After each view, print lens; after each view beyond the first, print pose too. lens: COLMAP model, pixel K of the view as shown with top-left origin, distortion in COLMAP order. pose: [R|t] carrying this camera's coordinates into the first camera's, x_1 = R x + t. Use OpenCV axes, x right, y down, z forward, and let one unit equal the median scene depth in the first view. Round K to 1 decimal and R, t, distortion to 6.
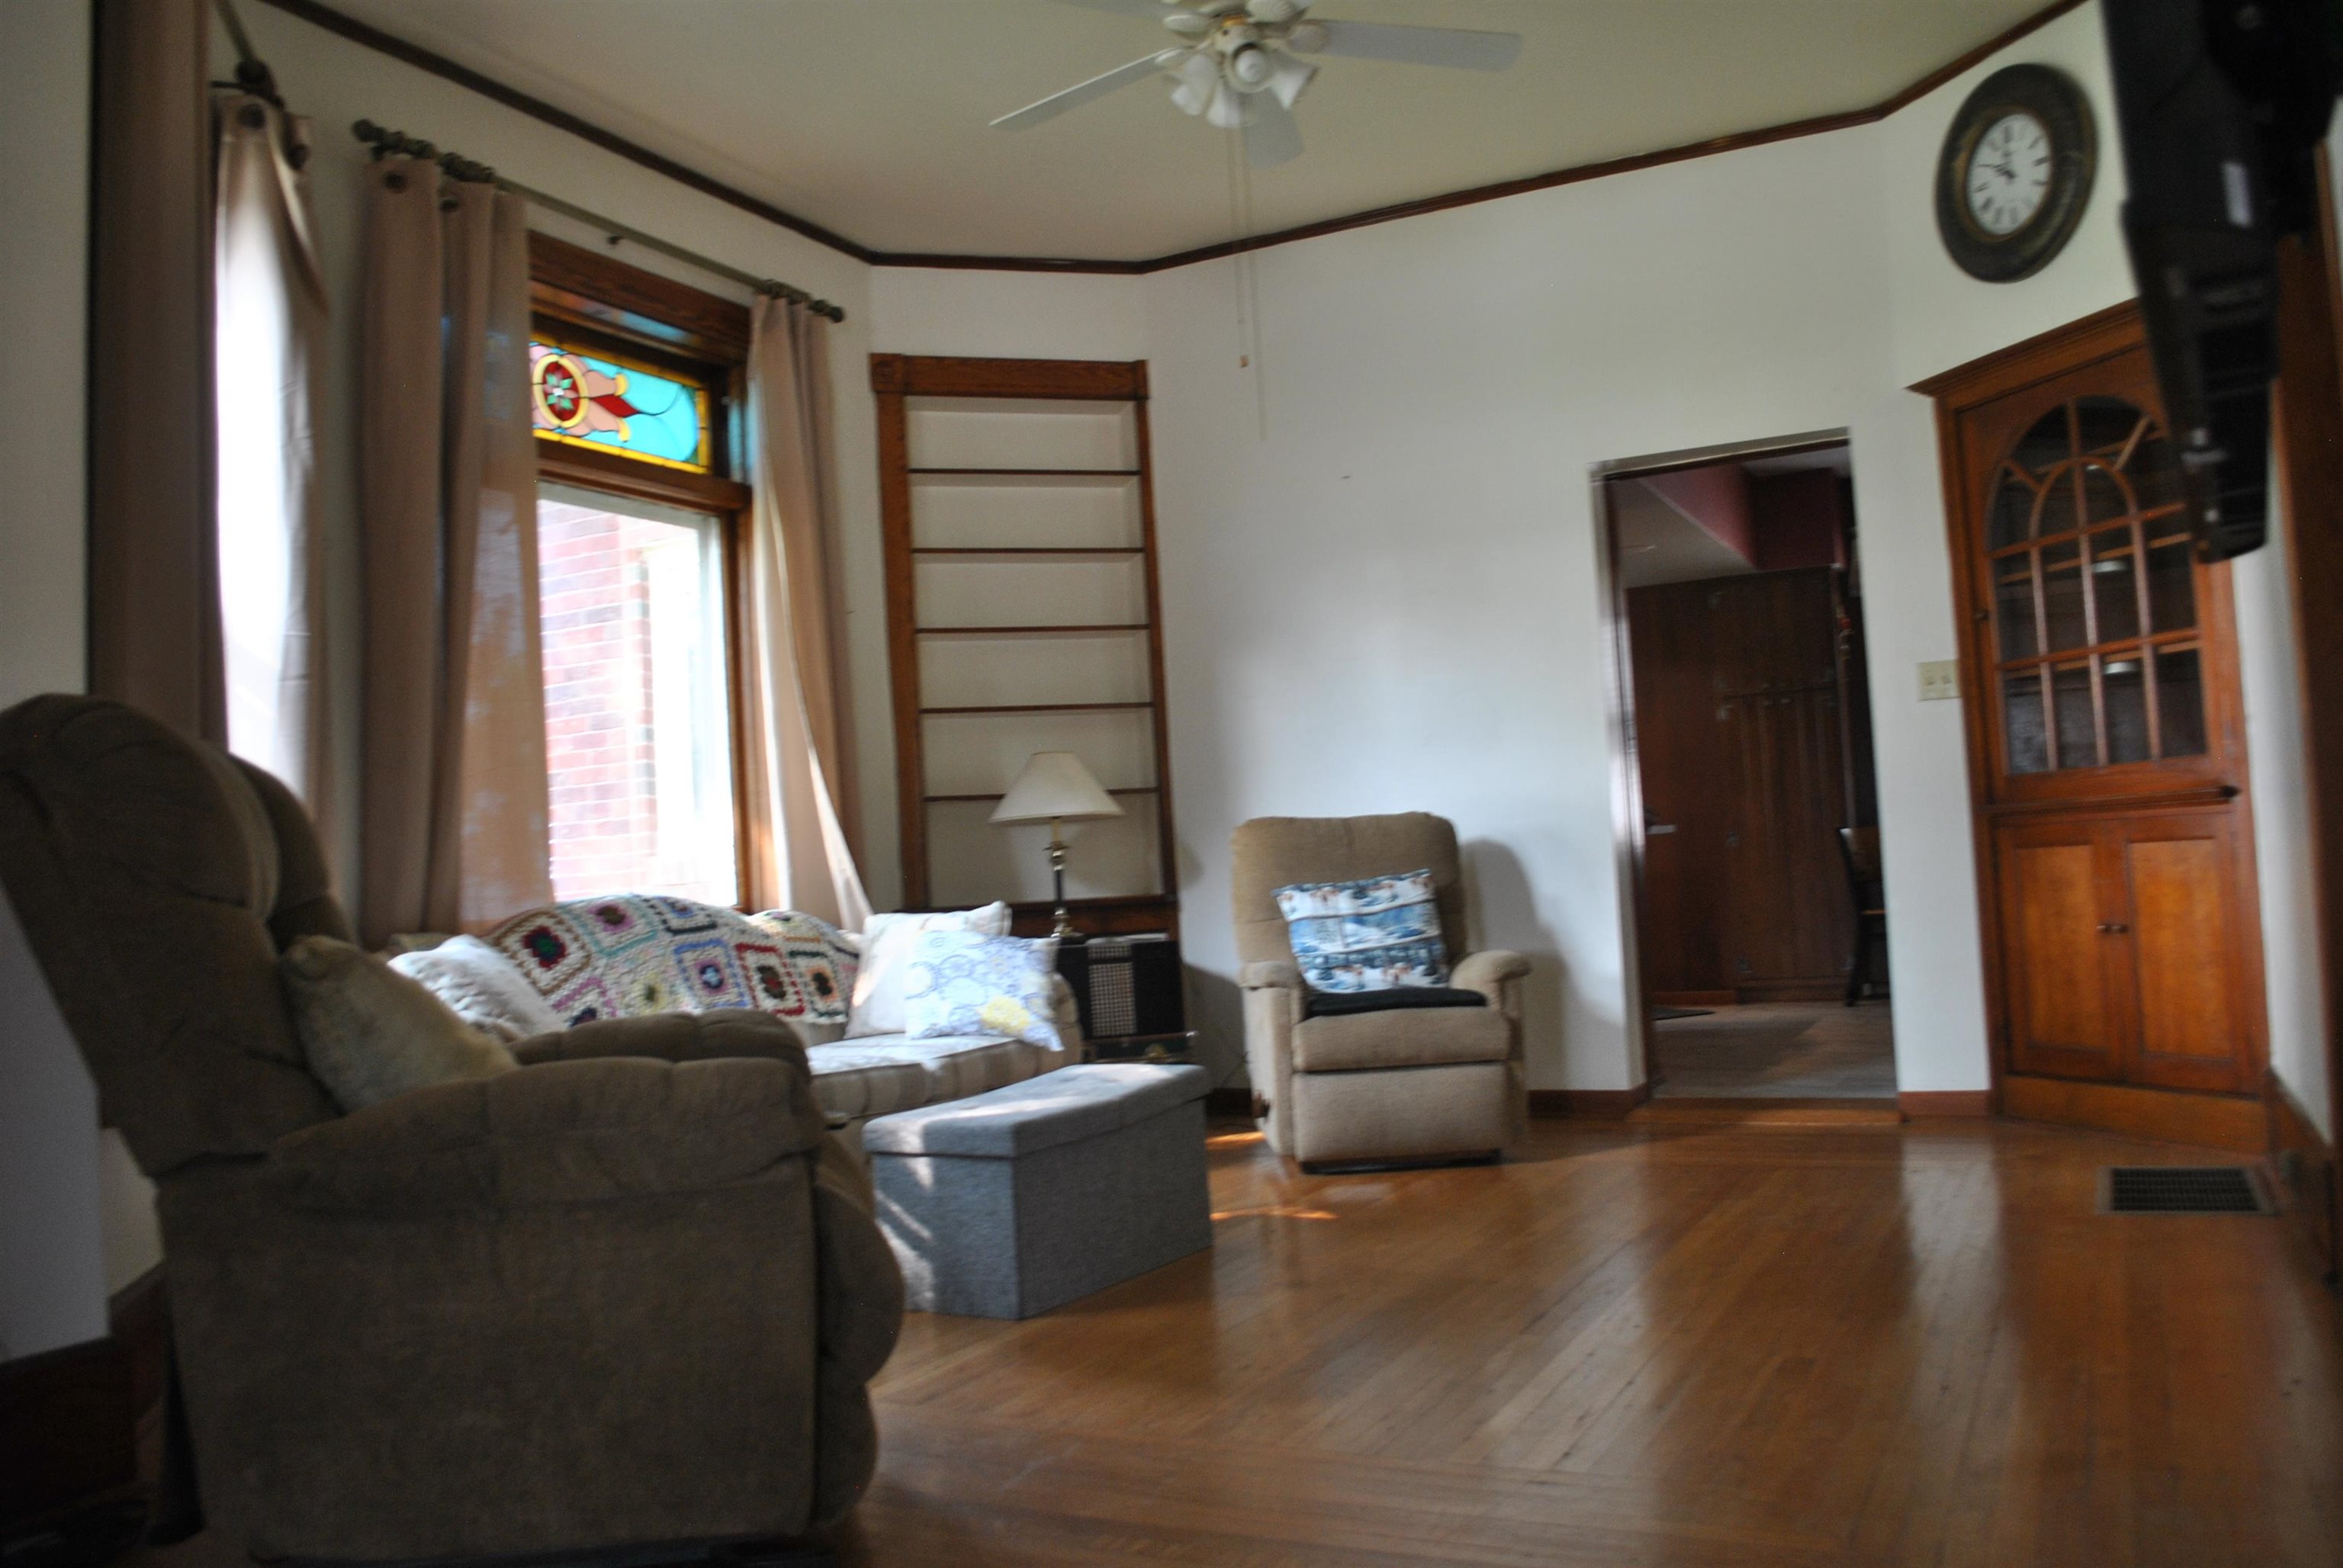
lens RADIAL K [[1852.0, 0, 1157.3], [0, 1852.0, 781.0], [0, 0, 1]] dist [-0.079463, 0.011373]
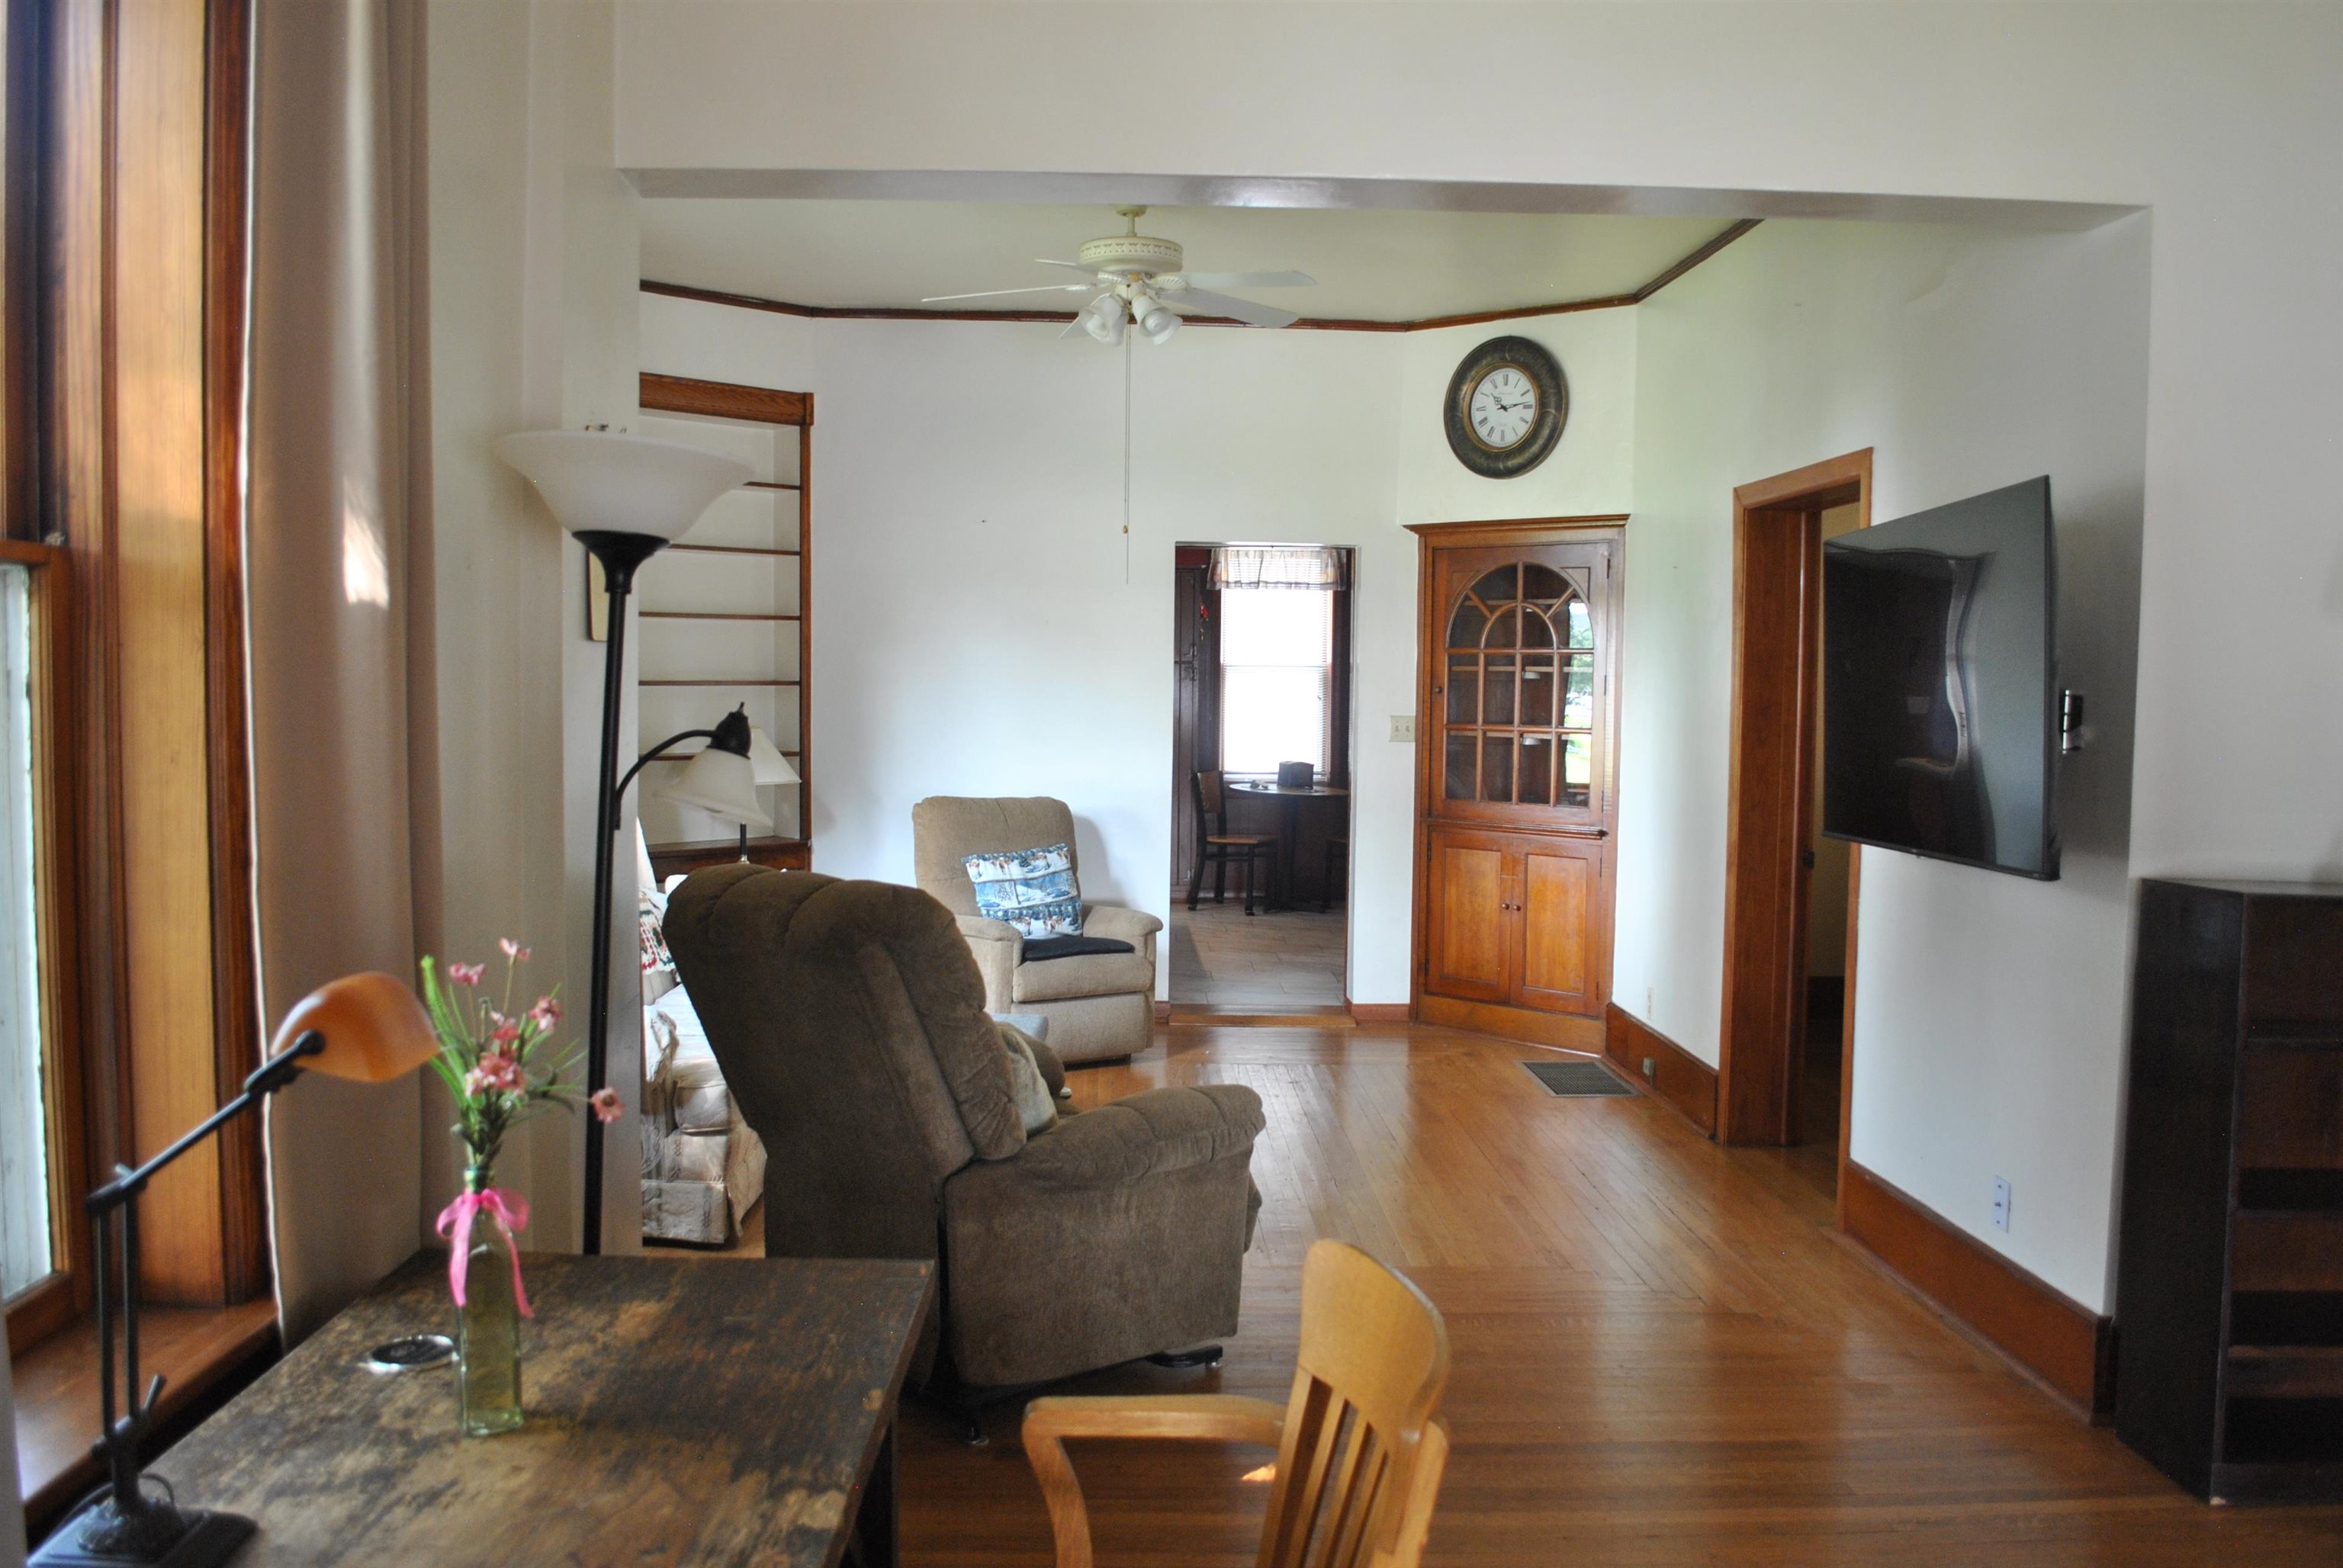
lens RADIAL K [[1852.0, 0, 1172.7], [0, 1852.0, 784.6], [0, 0, 1]] dist [-0.079463, 0.011373]
pose [[0.865940, 0.036999, 0.498777, -0.474708], [-0.087931, 0.992989, 0.078999, -0.111991], [-0.492357, -0.112266, 0.863123, -0.200949]]
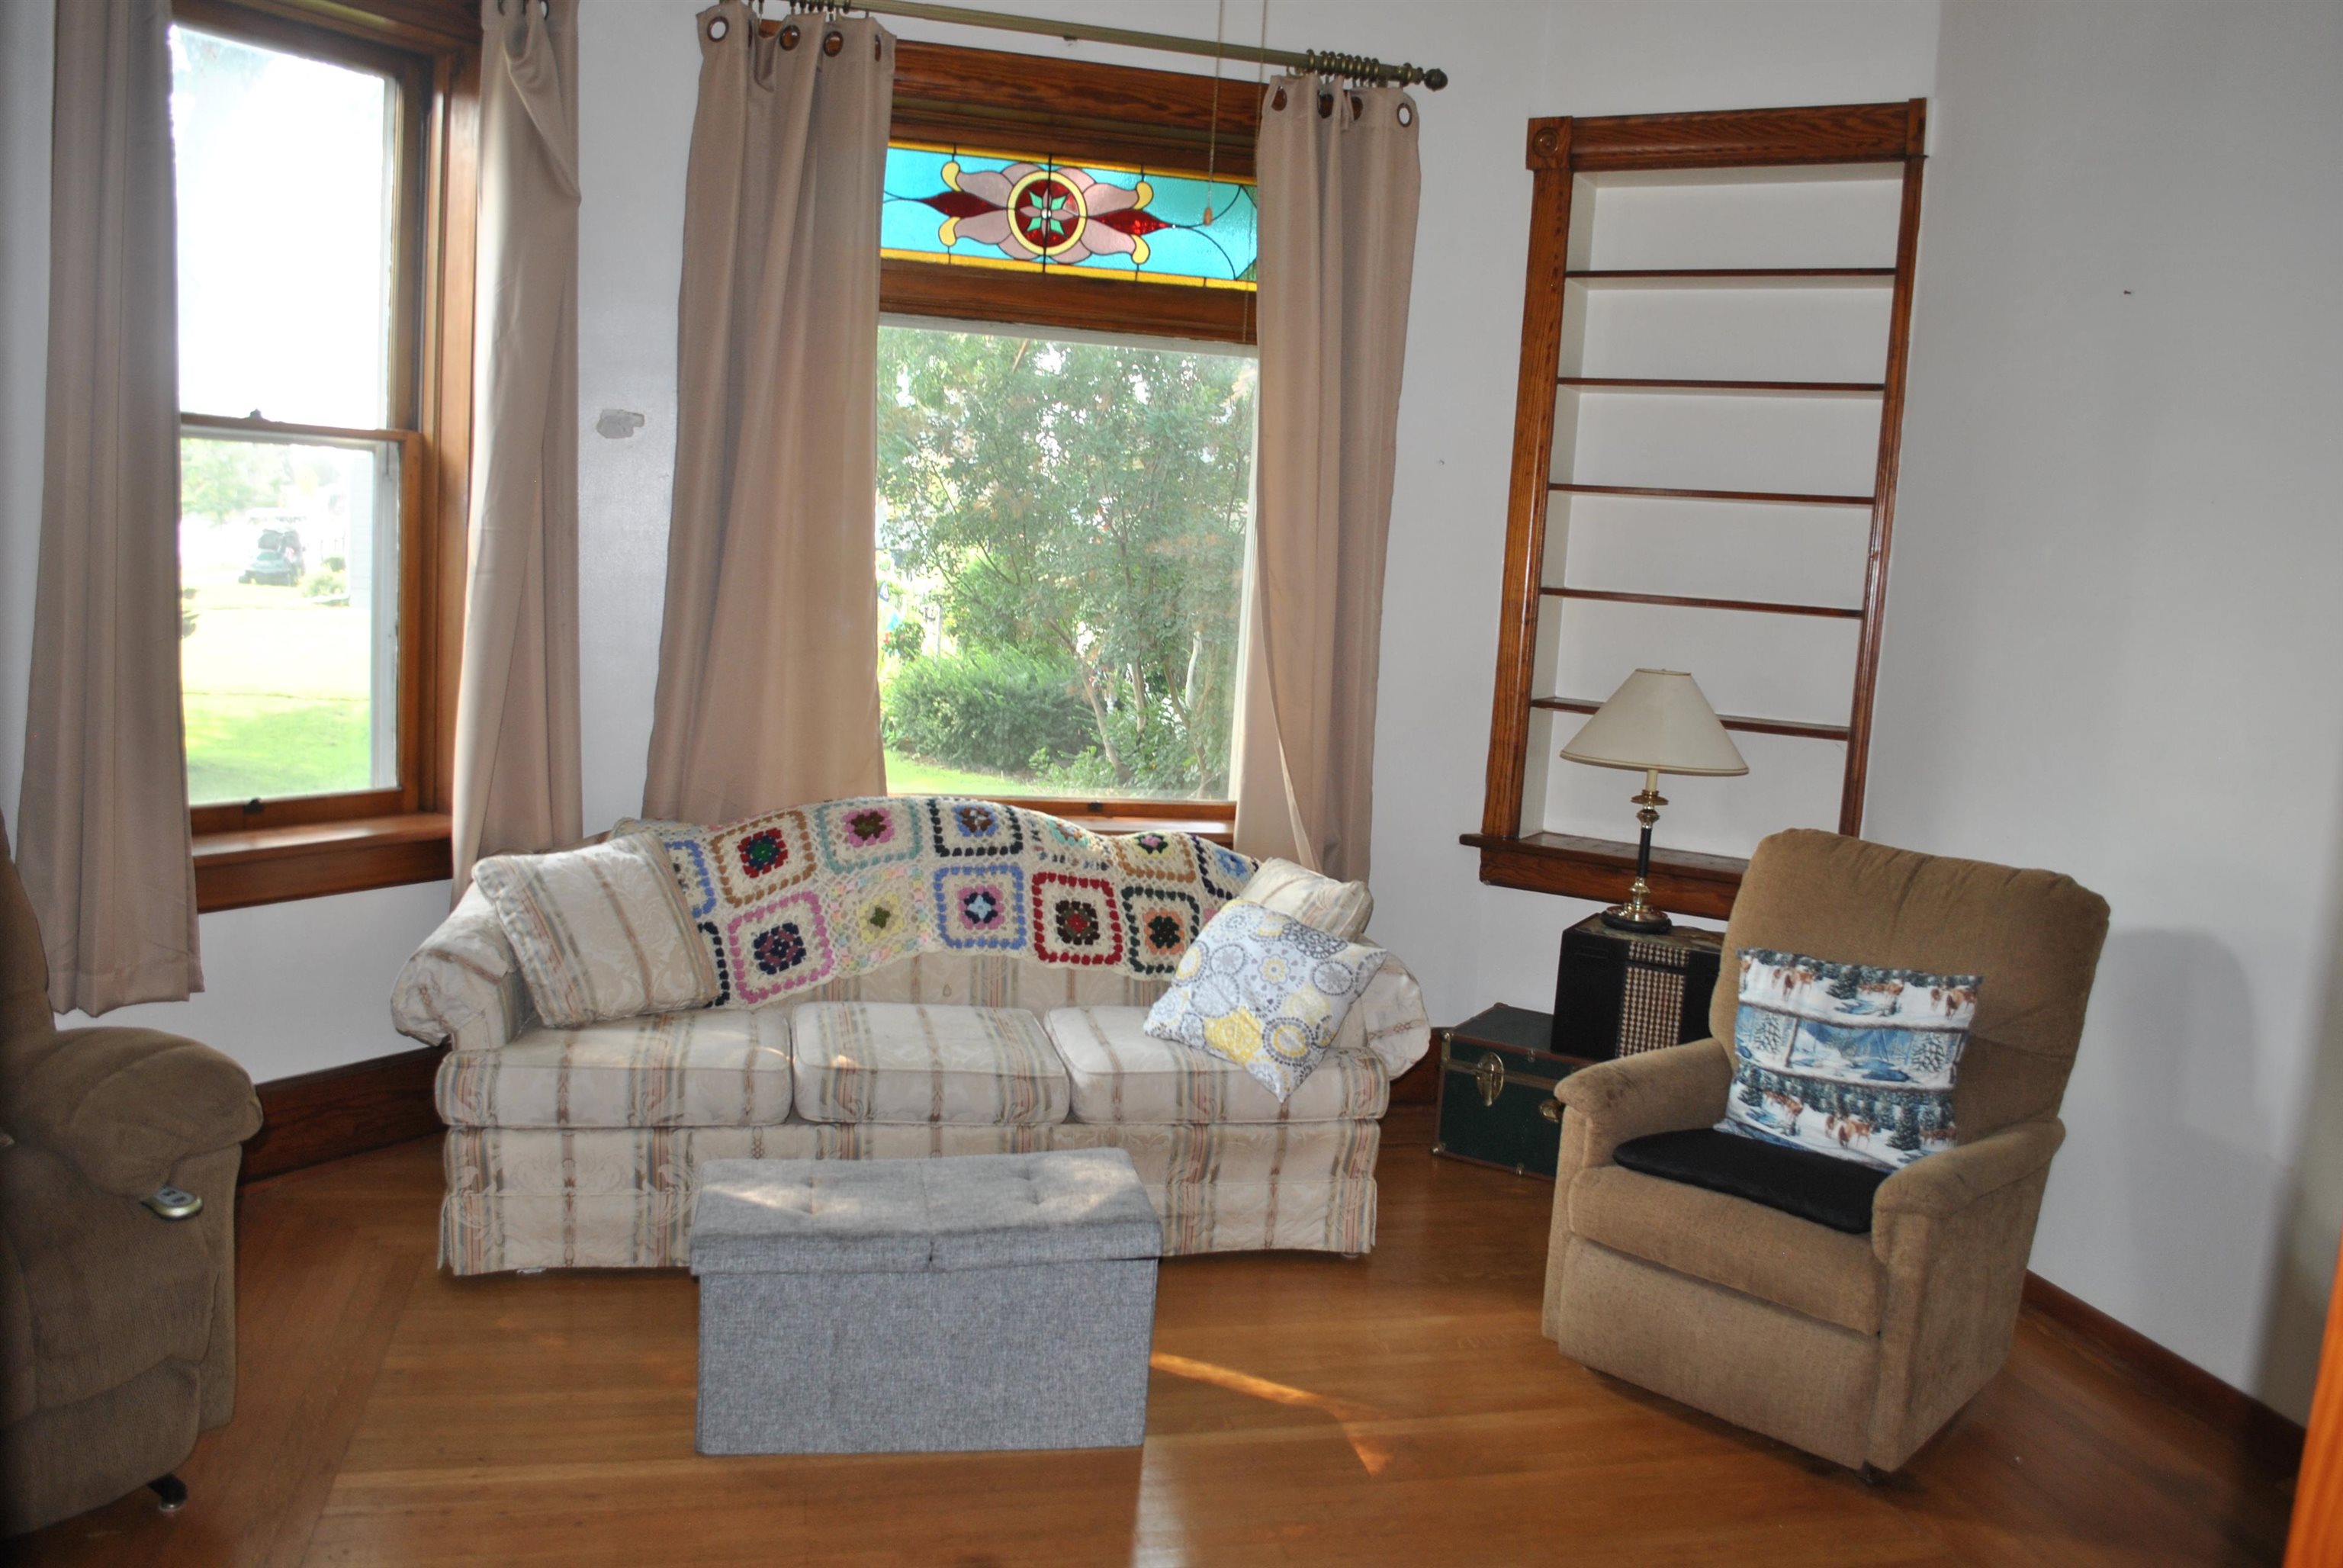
lens RADIAL K [[1852.0, 0, 1170.9], [0, 1852.0, 789.3], [0, 0, 1]] dist [-0.079463, 0.011373]
pose [[0.663665, 0.195129, -0.722131, 0.407149], [-0.062501, 0.976467, 0.206413, -0.125666], [0.745414, -0.091855, 0.660243, 0.422720]]
